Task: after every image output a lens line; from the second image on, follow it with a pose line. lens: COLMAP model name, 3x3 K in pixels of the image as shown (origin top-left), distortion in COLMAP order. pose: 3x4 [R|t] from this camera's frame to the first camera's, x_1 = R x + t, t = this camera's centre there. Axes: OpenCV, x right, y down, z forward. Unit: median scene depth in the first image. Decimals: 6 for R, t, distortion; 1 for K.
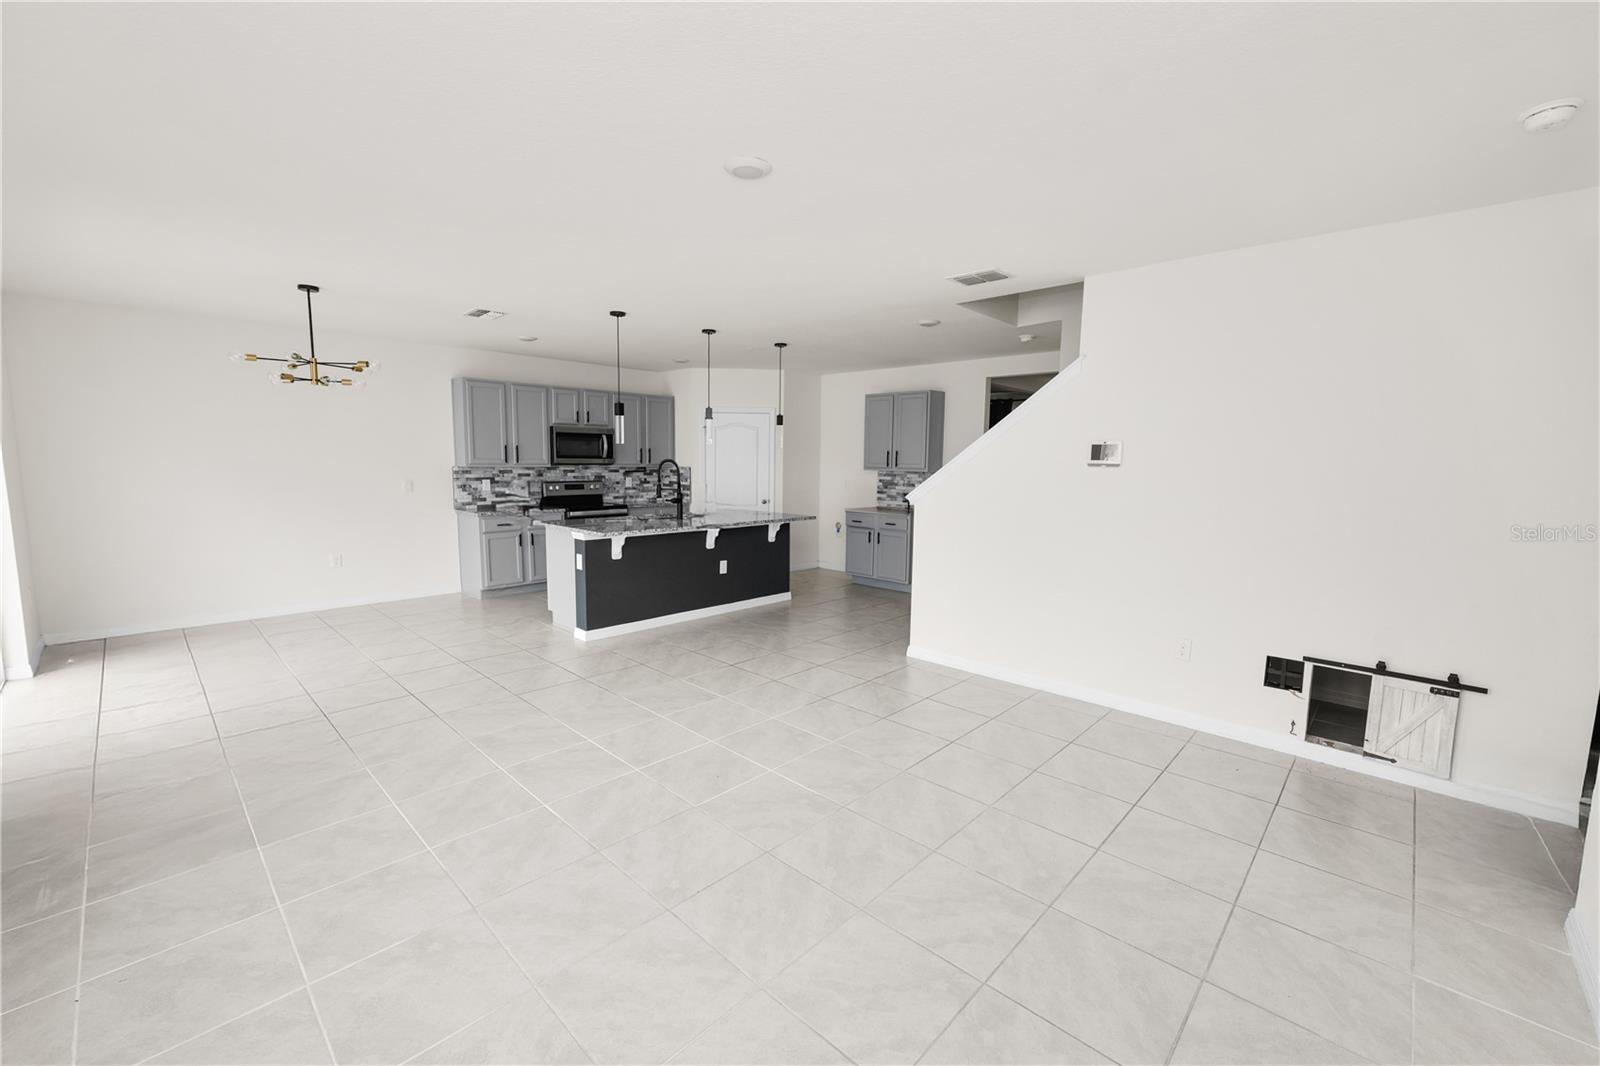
lens RADIAL K [[650.0, 0, 800.7], [0, 650.0, 533.7], [0, 0, 1]] dist [-0.013709, 0.000917]
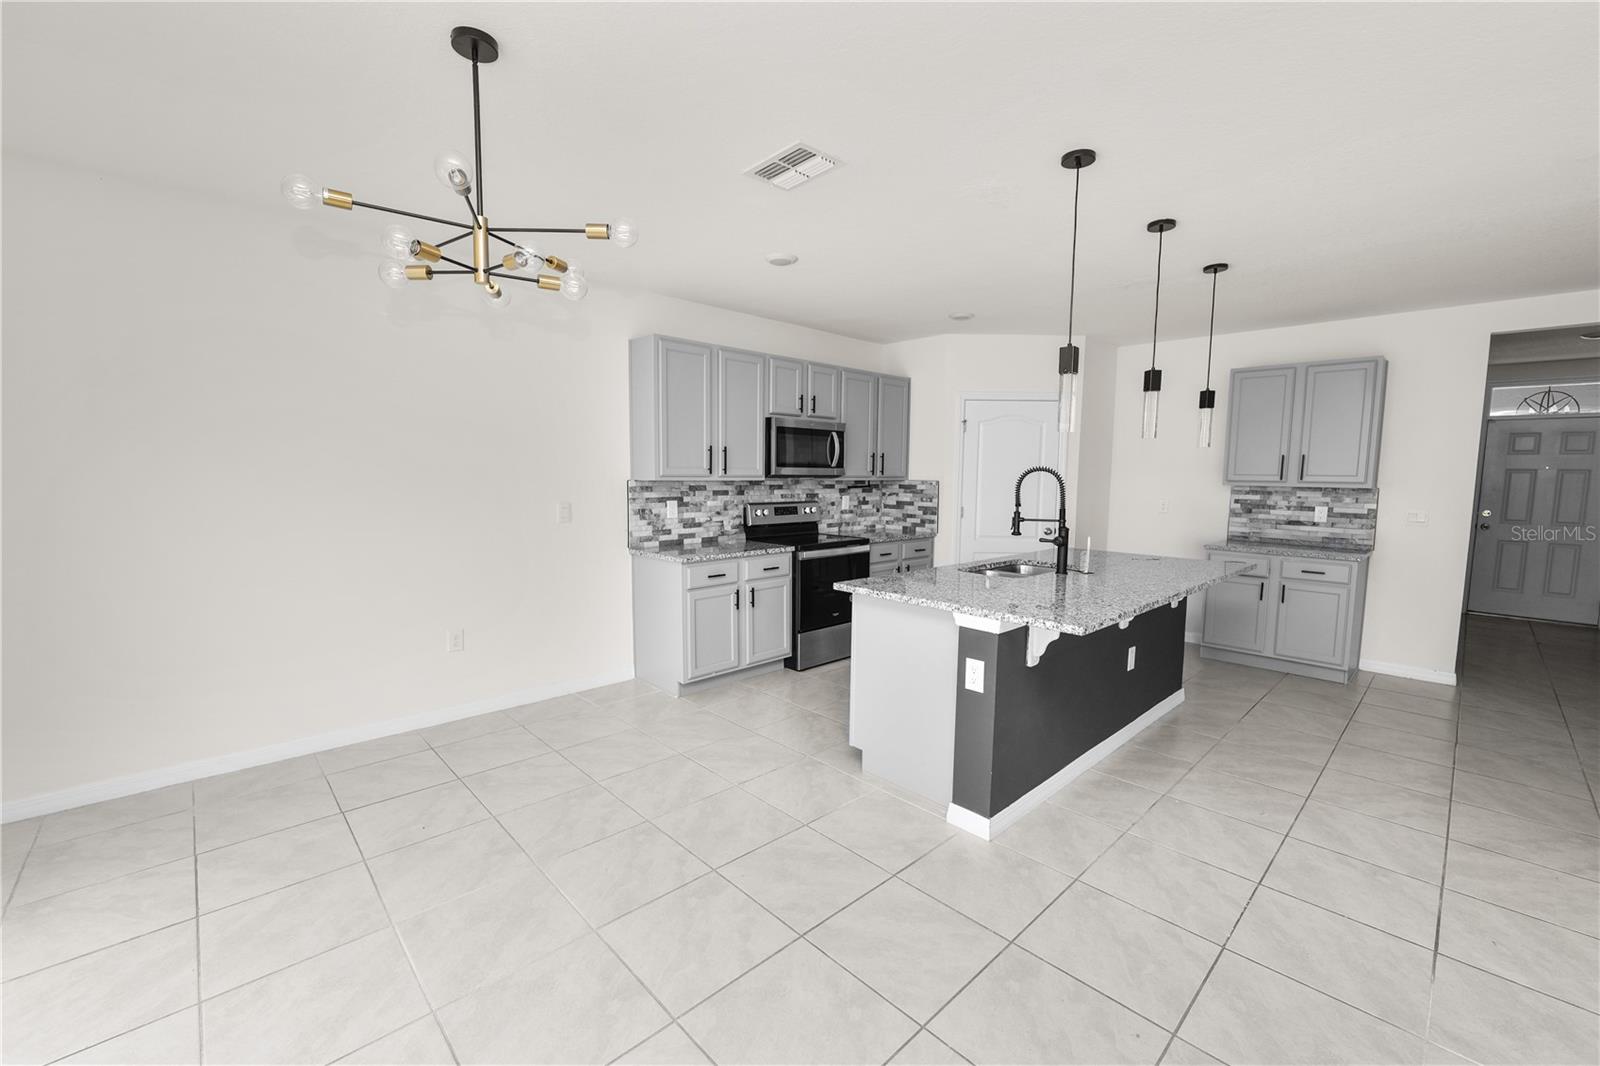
lens RADIAL K [[650.0, 0, 800.7], [0, 650.0, 533.7], [0, 0, 1]] dist [-0.013709, 0.000917]
pose [[0.998614, 0.002162, -0.052585, -0.322644], [-0.003256, 0.999780, -0.020729, -0.037780], [0.052528, 0.020872, 0.998401, 0.366355]]
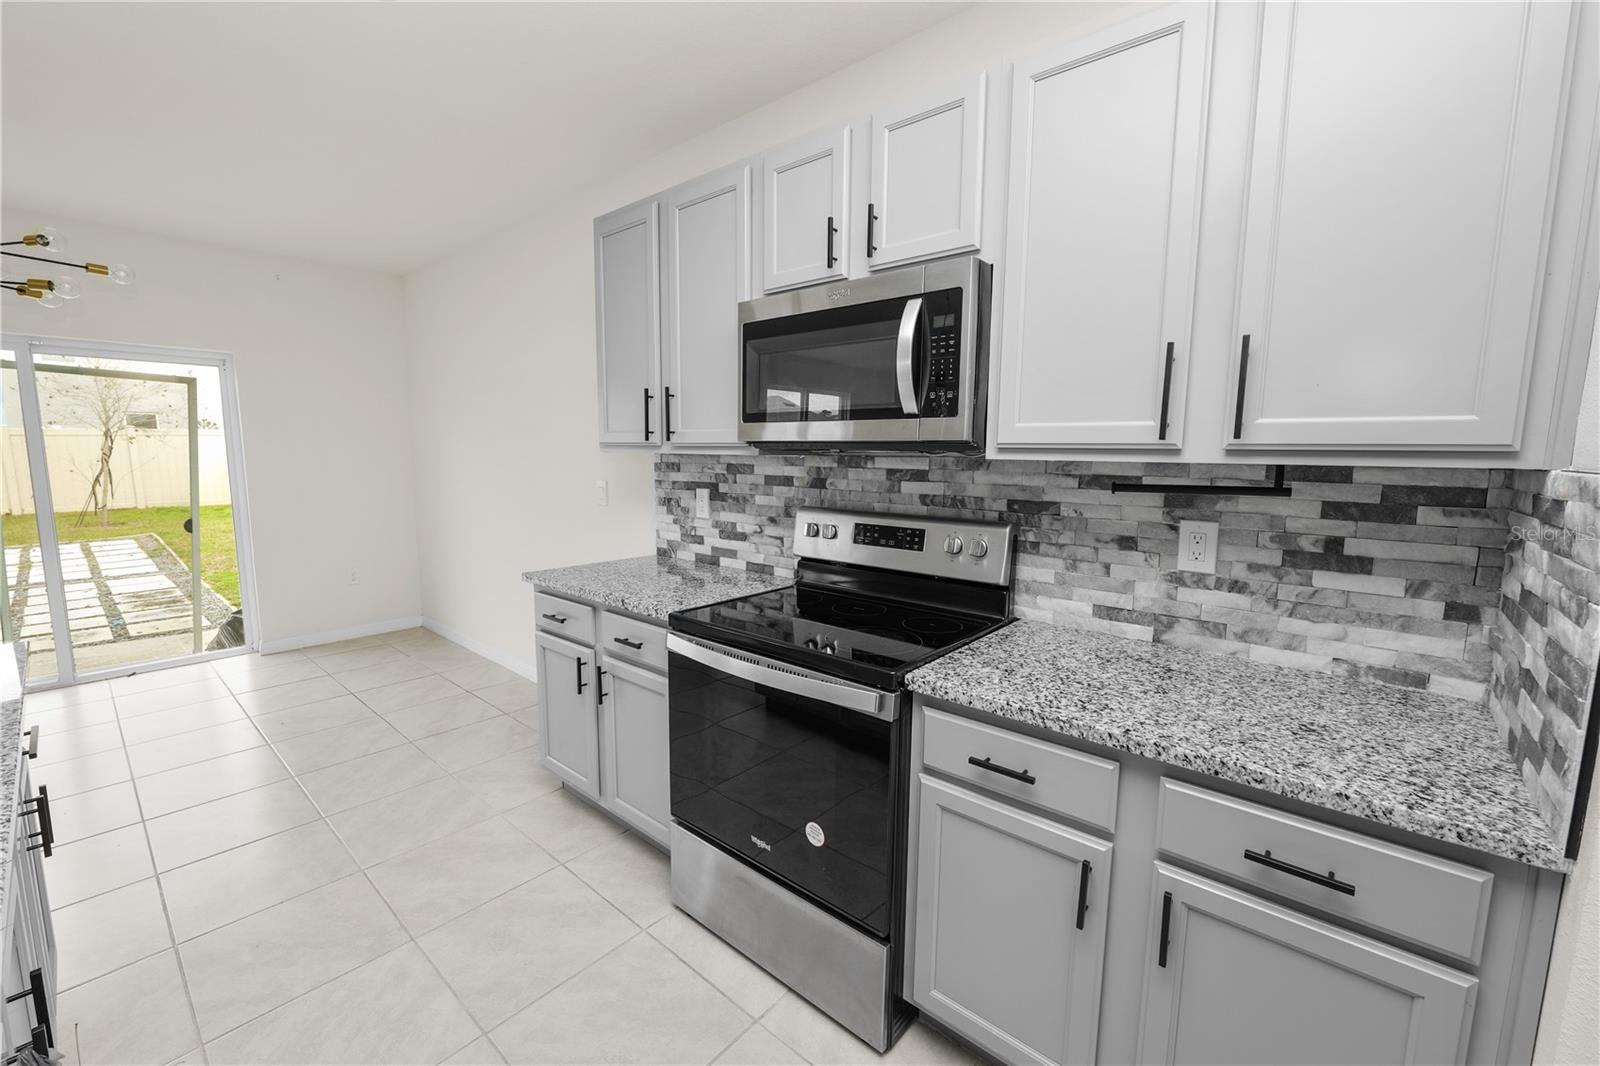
lens RADIAL K [[648.1, 0, 797.1], [0, 648.1, 531.4], [0, 0, 1]] dist [-0.011884, 0.000517]
pose [[0.048708, 0.114050, -0.992280, -0.104297], [-0.121084, 0.986807, 0.107477, -0.104958], [0.991447, 0.114914, 0.061875, 1.024254]]
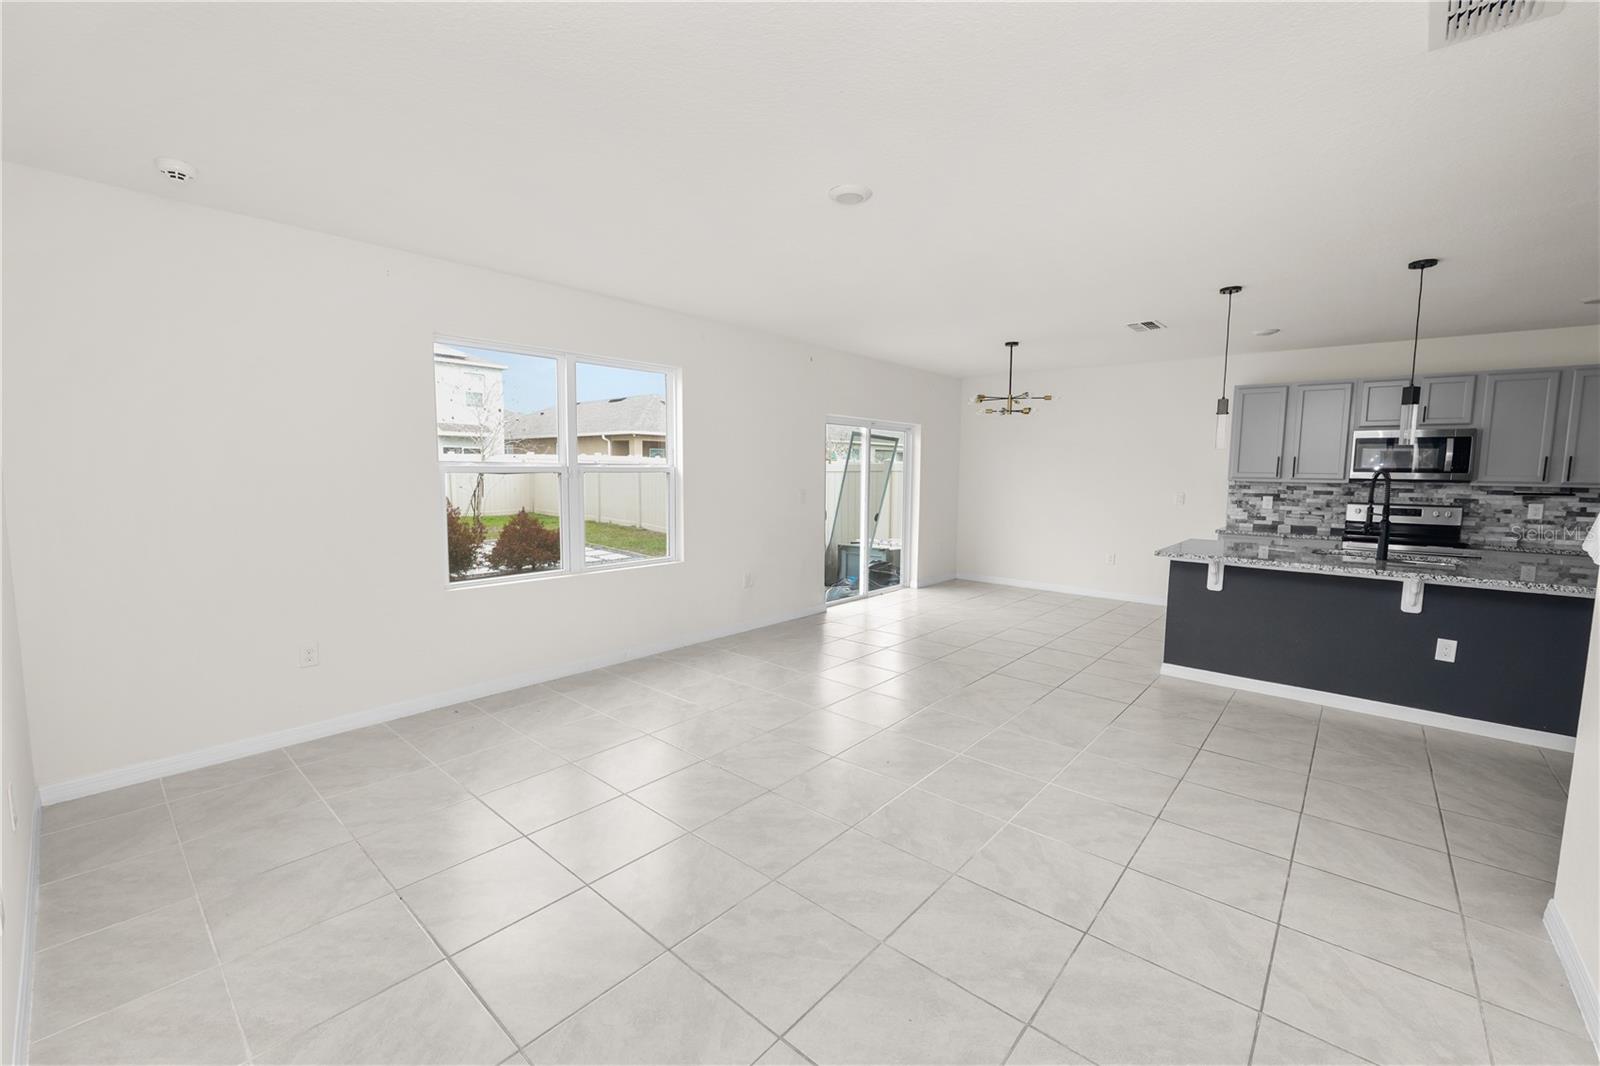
lens RADIAL K [[651.4, 0, 799.7], [0, 651.4, 529.8], [0, 0, 1]] dist [-0.013508, 0.001040]
pose [[0.039411, 0.080017, -0.996014, 0.372302], [-0.124881, 0.989368, 0.074541, -0.023668], [0.991389, 0.121446, 0.048984, 0.322710]]
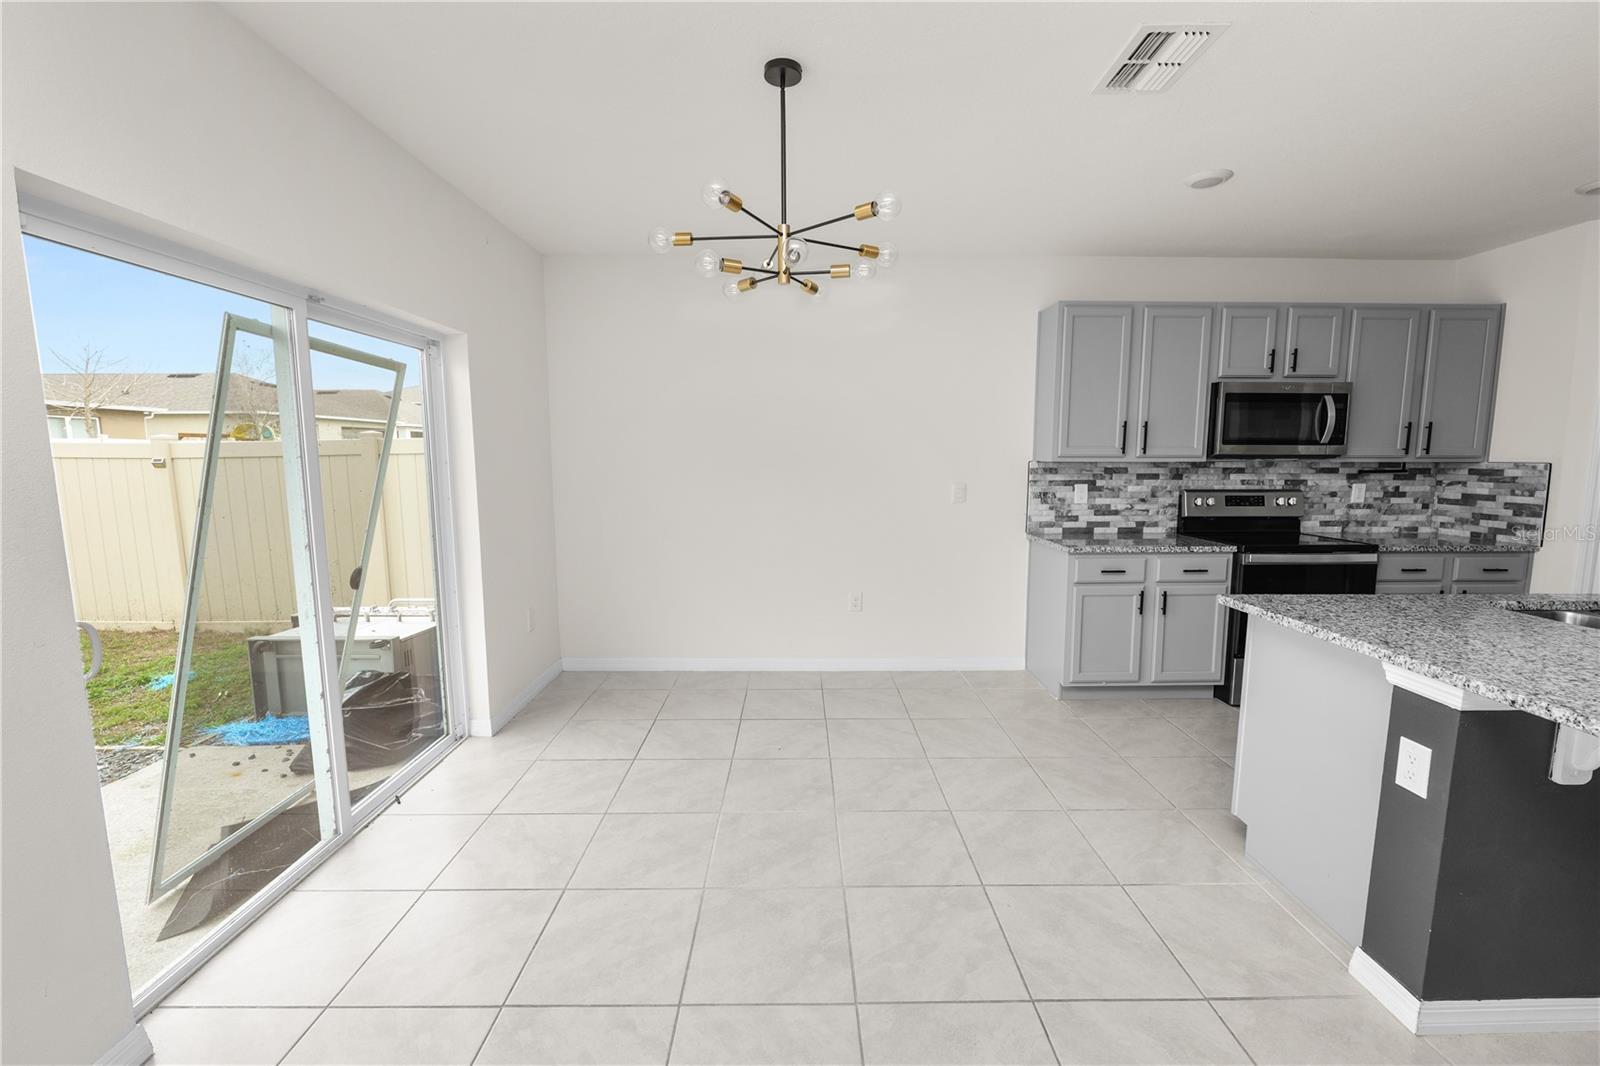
lens RADIAL K [[649.1, 0, 802.4], [0, 649.1, 529.7], [0, 0, 1]] dist [-0.012790, 0.000509]
pose [[0.693374, 0.069561, -0.717213, -0.240278], [-0.072854, 0.996997, 0.026265, -0.039879], [0.716886, 0.034041, 0.696359, 0.420197]]
